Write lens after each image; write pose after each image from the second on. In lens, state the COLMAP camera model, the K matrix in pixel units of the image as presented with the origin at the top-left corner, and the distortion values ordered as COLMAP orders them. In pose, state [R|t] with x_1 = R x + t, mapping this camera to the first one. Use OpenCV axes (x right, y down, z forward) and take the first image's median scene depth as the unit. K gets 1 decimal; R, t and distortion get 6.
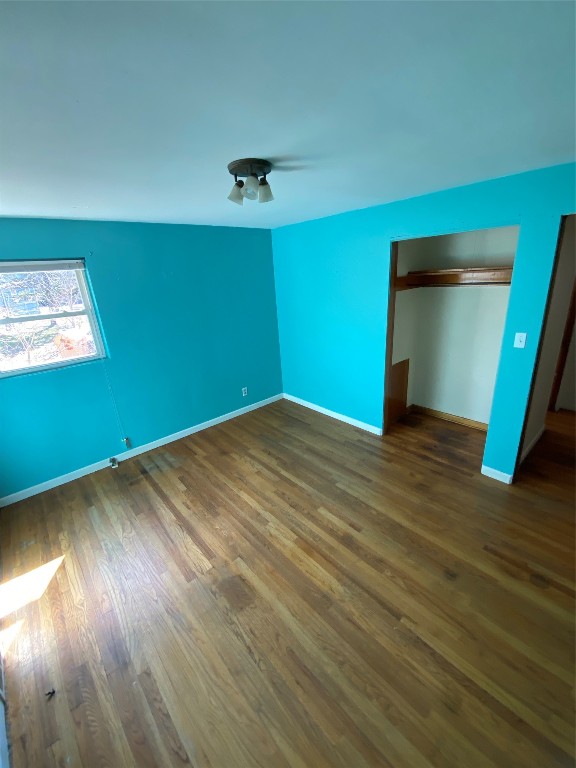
lens RADIAL K [[314.1, 0, 289.3], [0, 314.1, 382.3], [0, 0, 1]] dist [0.001433, -0.001306]
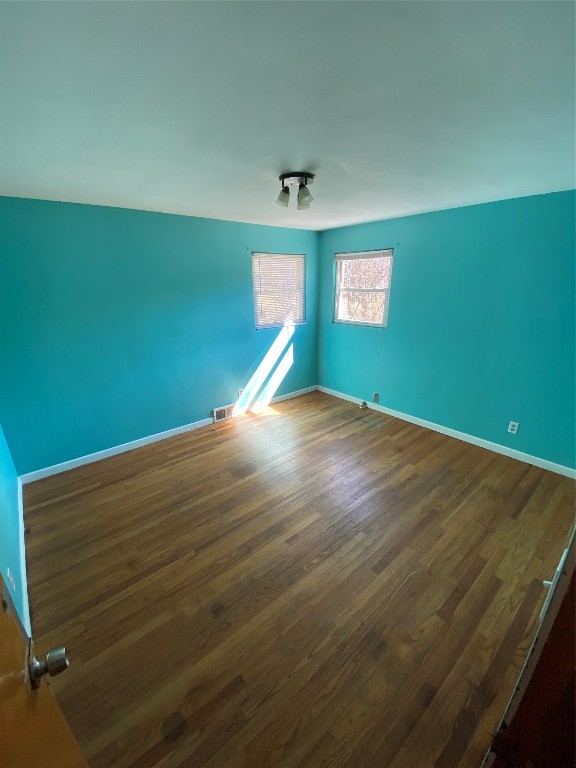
lens RADIAL K [[314.1, 0, 288.8], [0, 314.1, 385.6], [0, 0, 1]] dist [0.001433, -0.001306]
pose [[-0.024946, 0.384460, -0.922805, 0.733311], [-0.314970, 0.873055, 0.372248, -0.239021], [0.948774, 0.299942, 0.099315, 0.608952]]
